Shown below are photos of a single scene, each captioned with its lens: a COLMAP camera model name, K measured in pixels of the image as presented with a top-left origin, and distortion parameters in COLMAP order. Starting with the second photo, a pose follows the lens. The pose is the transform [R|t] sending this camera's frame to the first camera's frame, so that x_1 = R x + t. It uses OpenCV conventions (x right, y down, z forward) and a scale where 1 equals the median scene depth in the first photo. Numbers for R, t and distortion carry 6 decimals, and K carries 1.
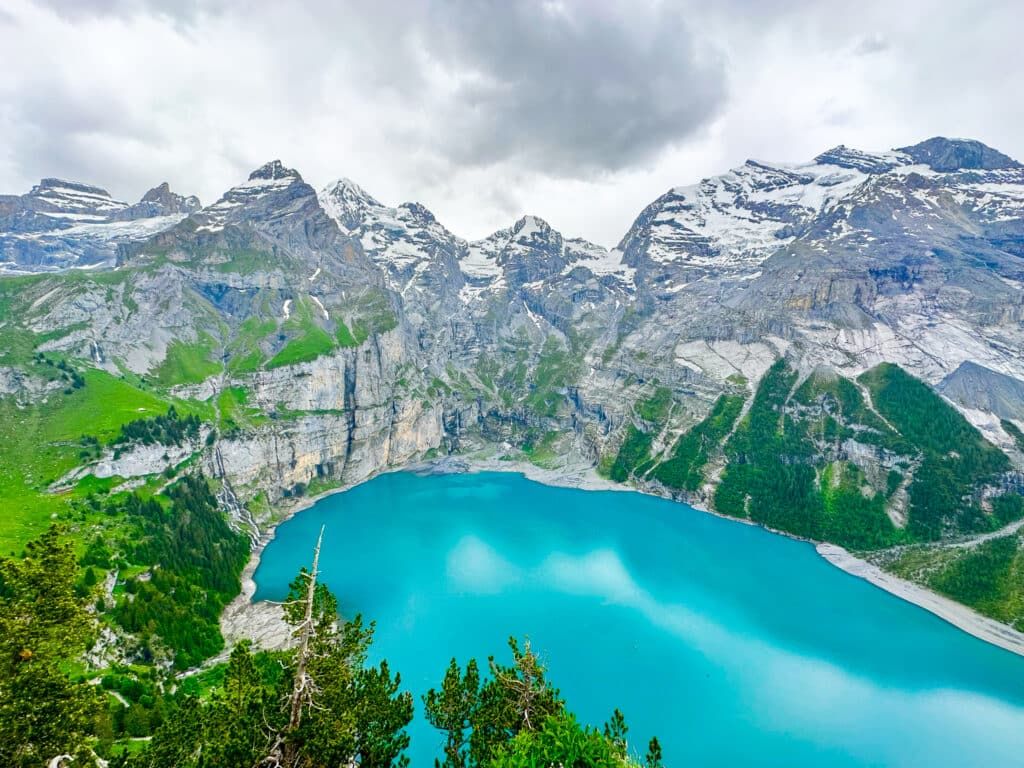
lens RADIAL K [[409.0, 0, 511.6], [0, 409.0, 383.5], [0, 0, 1]] dist [0.000296, 0.000050]
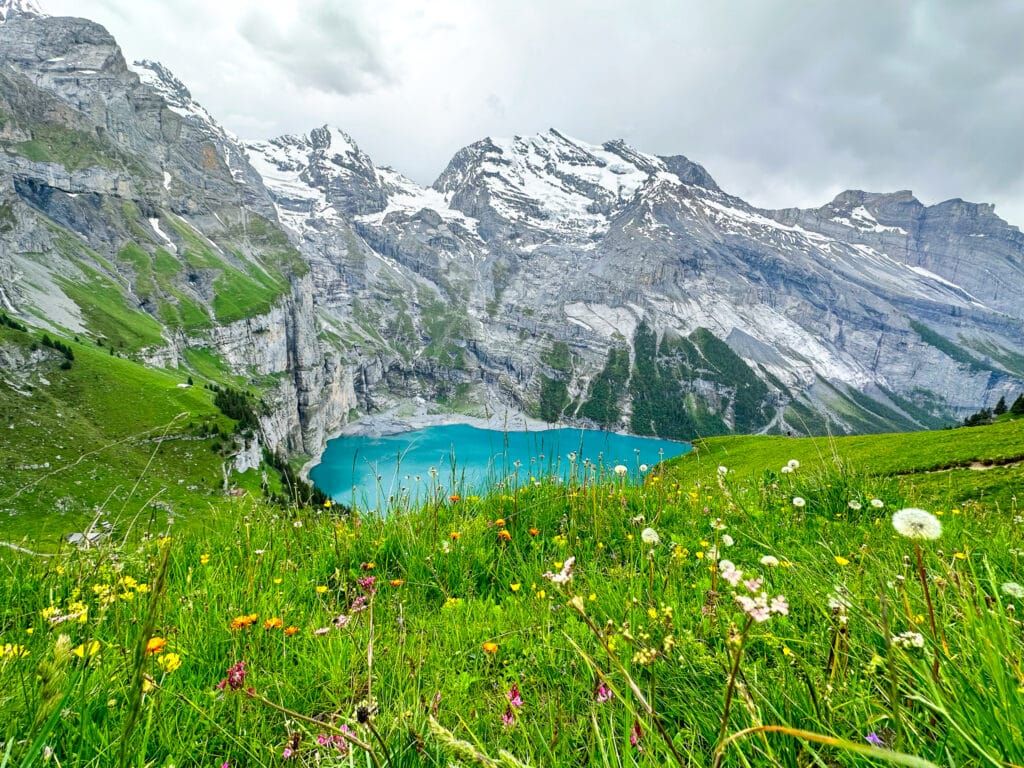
lens RADIAL K [[438.0, 0, 513.0], [0, 438.0, 384.4], [0, 0, 1]] dist [-0.000263, 0.000127]
pose [[0.837216, -0.055155, 0.544084, -0.498645], [-0.017455, 0.991699, 0.127390, -0.030767], [-0.546594, -0.116150, 0.829303, 0.002249]]
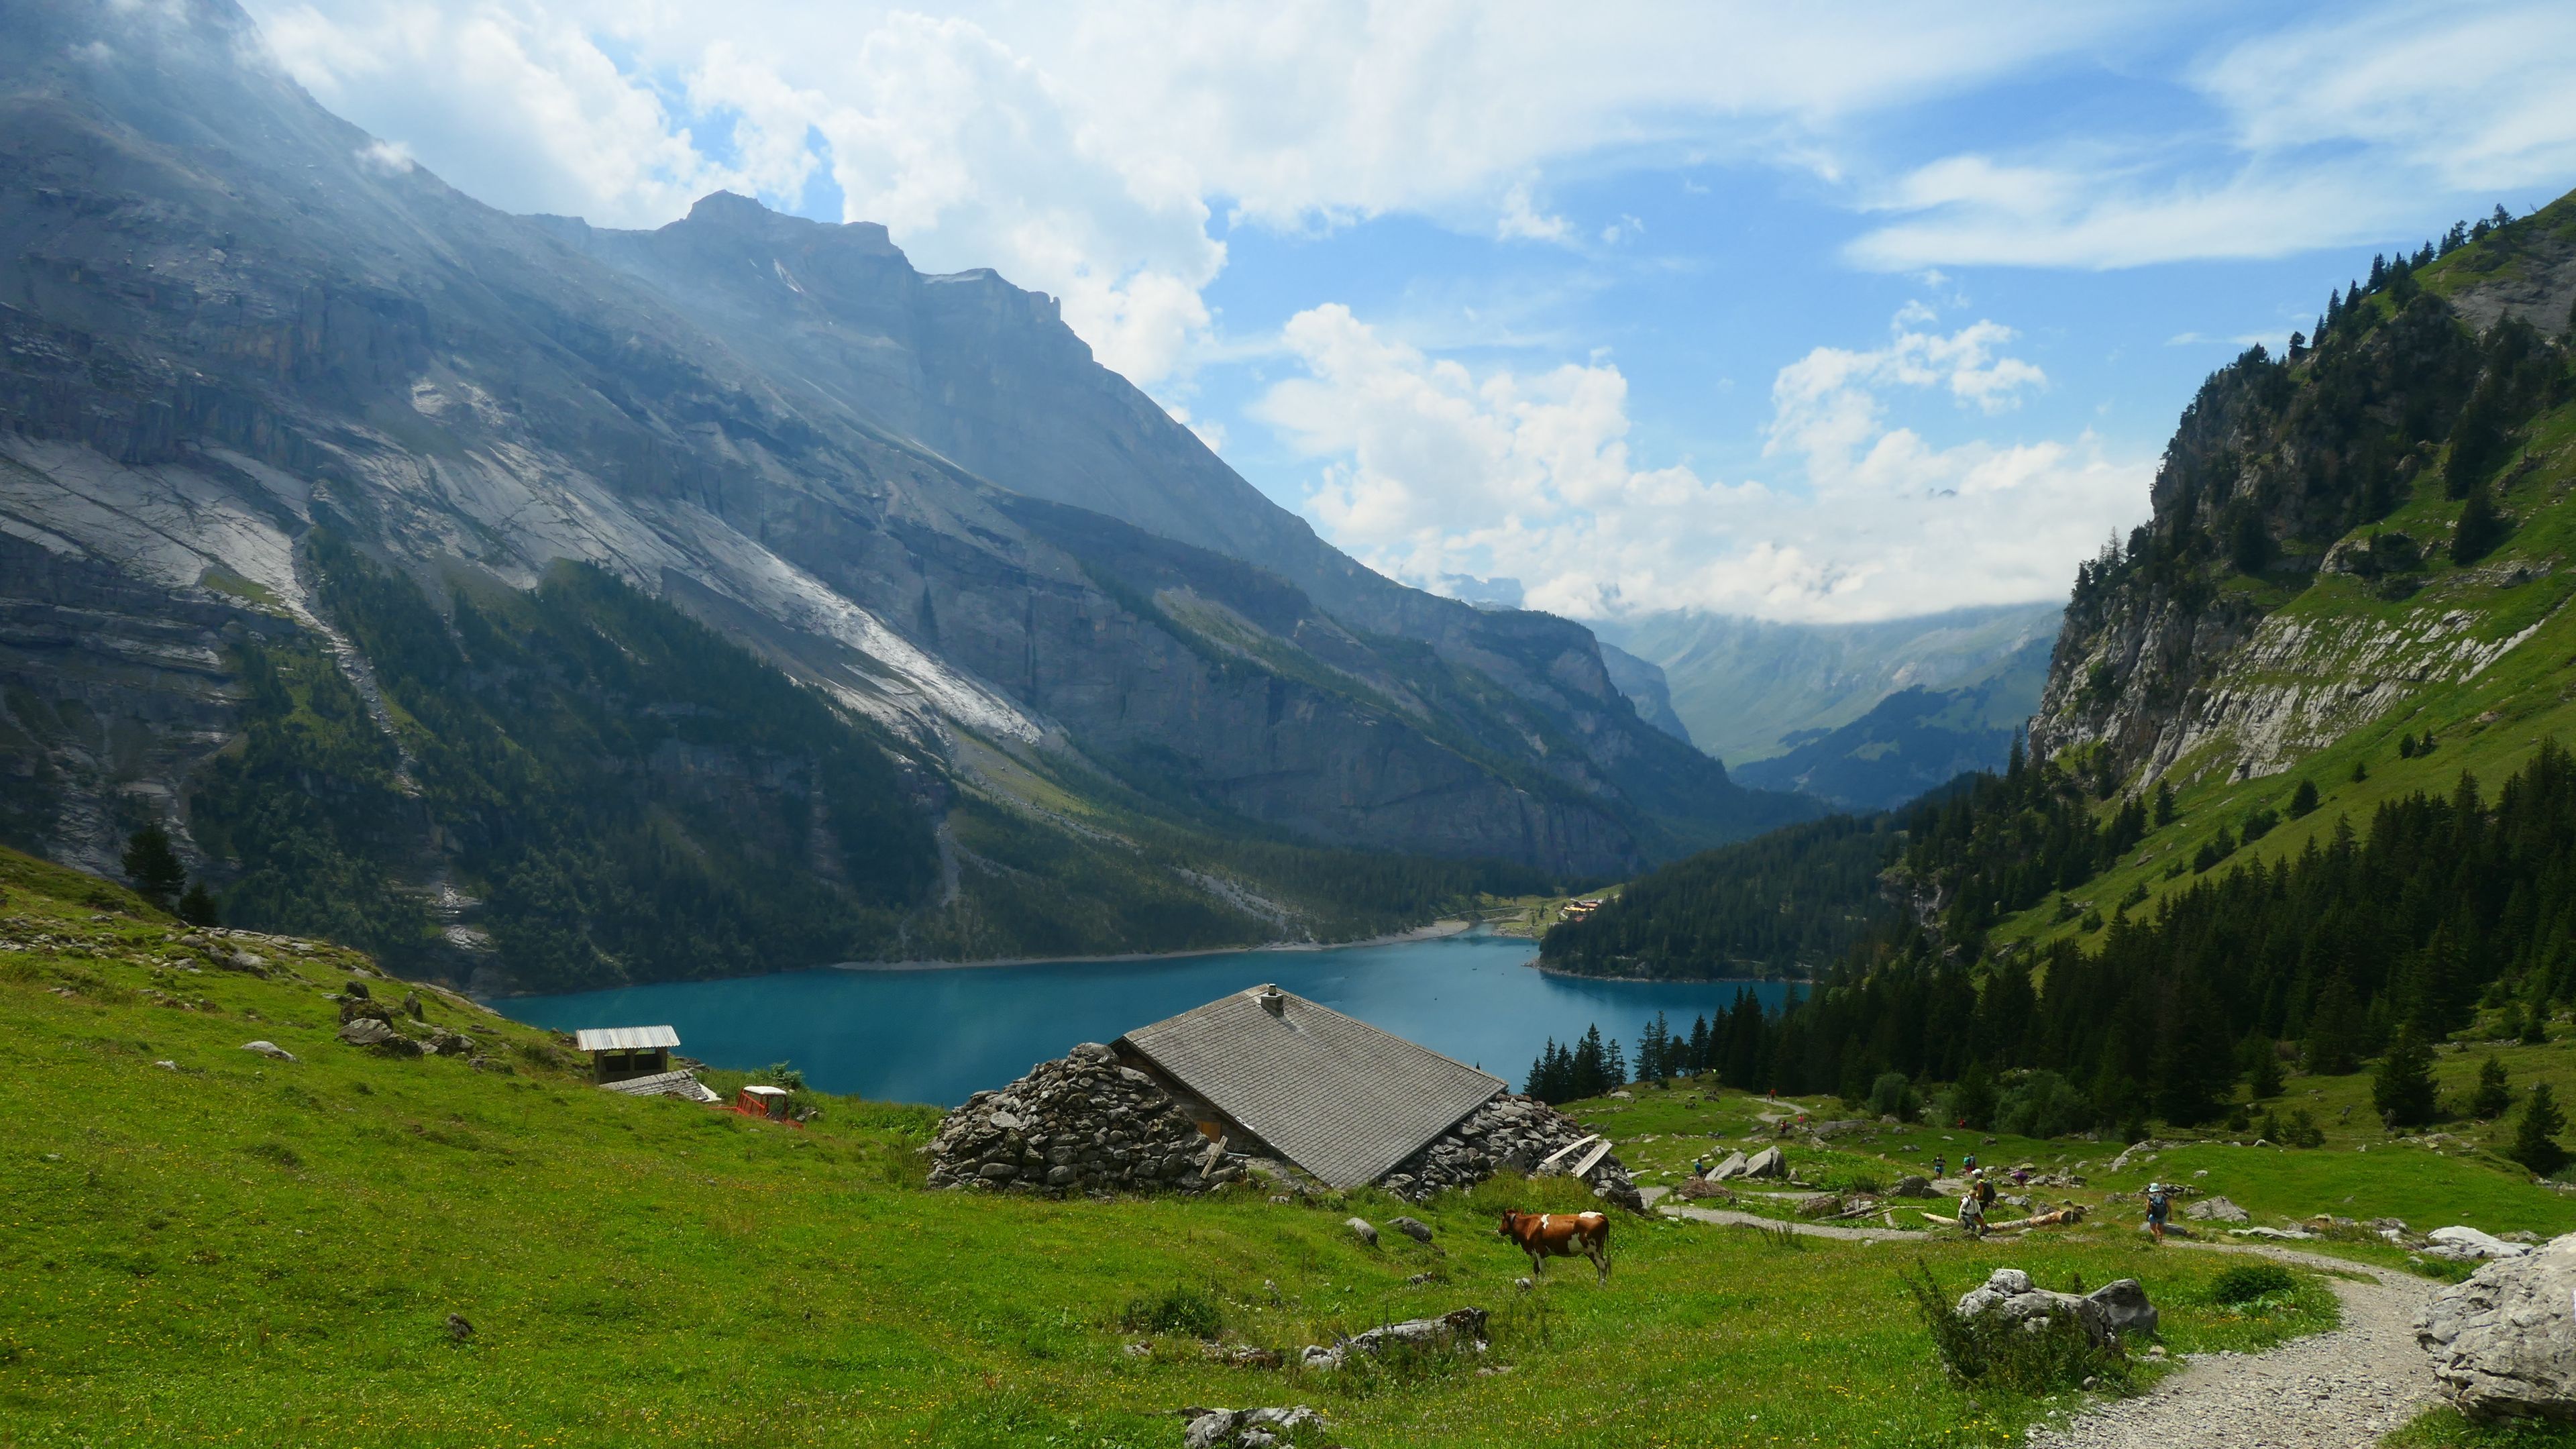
lens RADIAL K [[1772.6, 0, 1300.3], [0, 1772.6, 726.6], [0, 0, 1]] dist [-0.017113, -0.001246]
pose [[-0.059363, -0.009213, 0.998194, -0.617537], [0.056743, 0.998309, 0.012588, 0.101885], [-0.996622, 0.057388, -0.058740, 0.386756]]
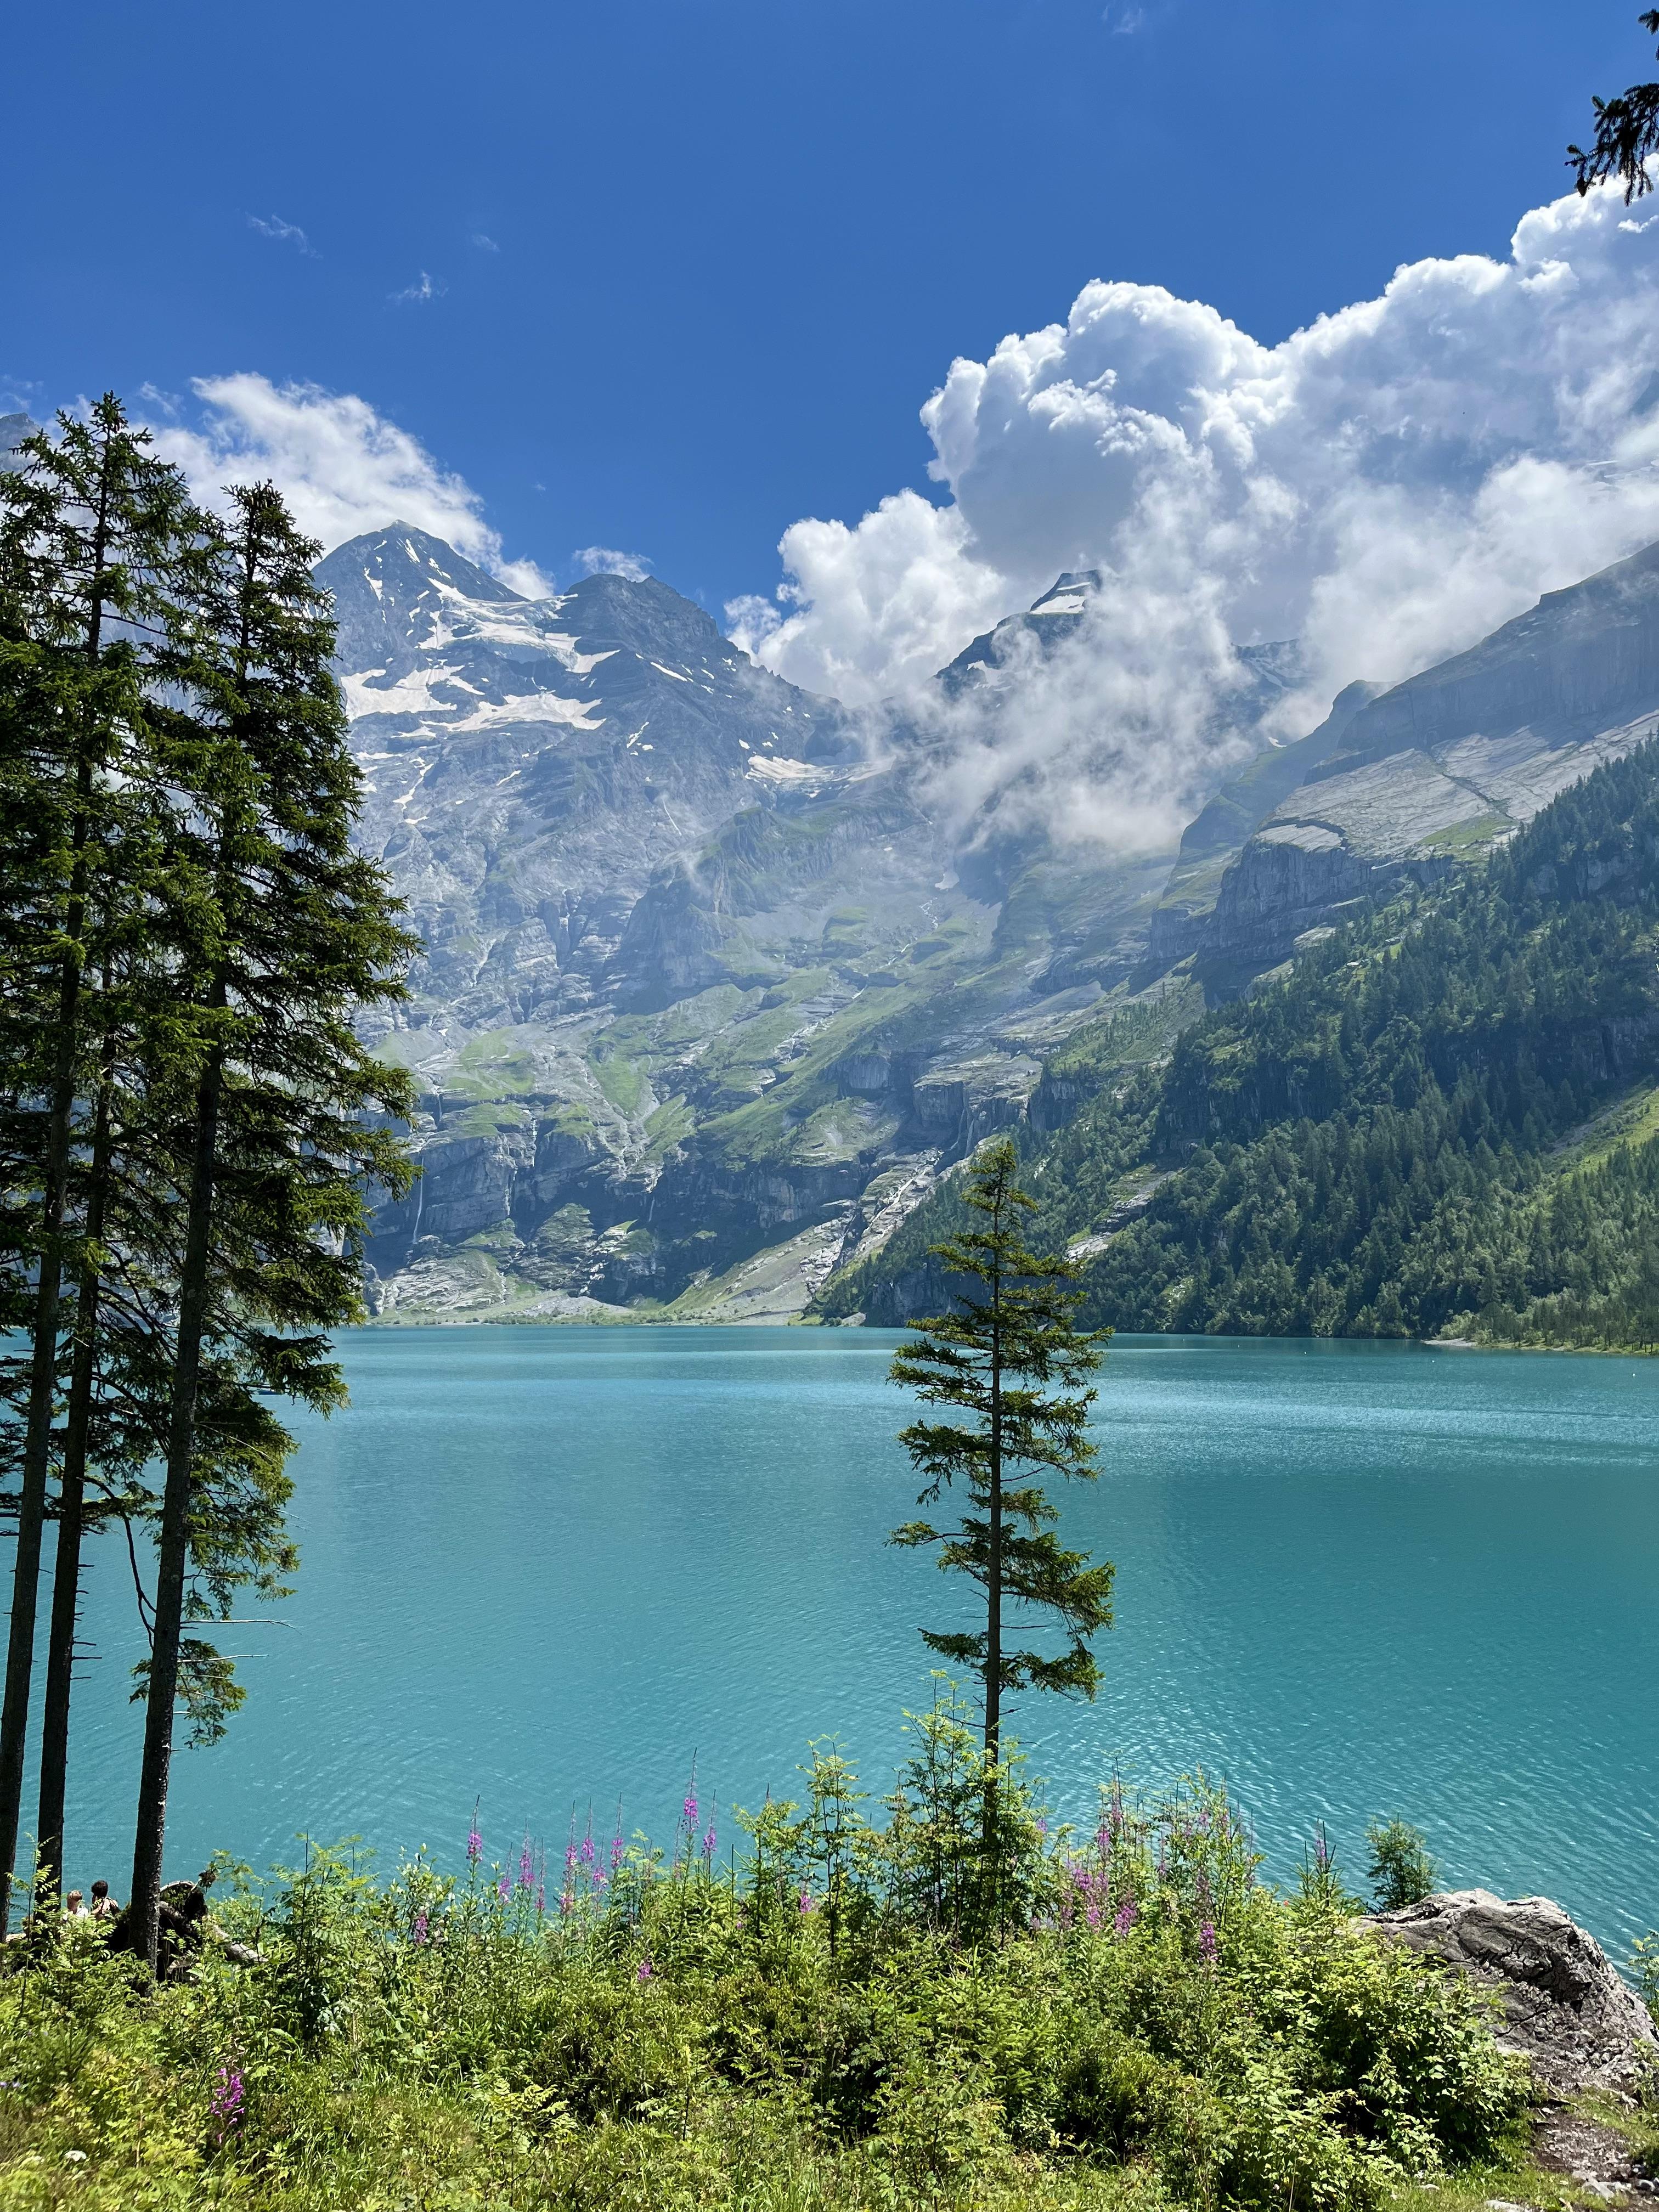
lens RADIAL K [[1658.5, 0, 833.2], [0, 1658.5, 1099.3], [0, 0, 1]] dist [0.101786, -0.132122]
pose [[0.966170, -0.041733, -0.254505, 0.451946], [-0.004760, 0.983767, -0.179387, 0.262102], [0.257860, 0.174530, 0.950288, 0.166050]]
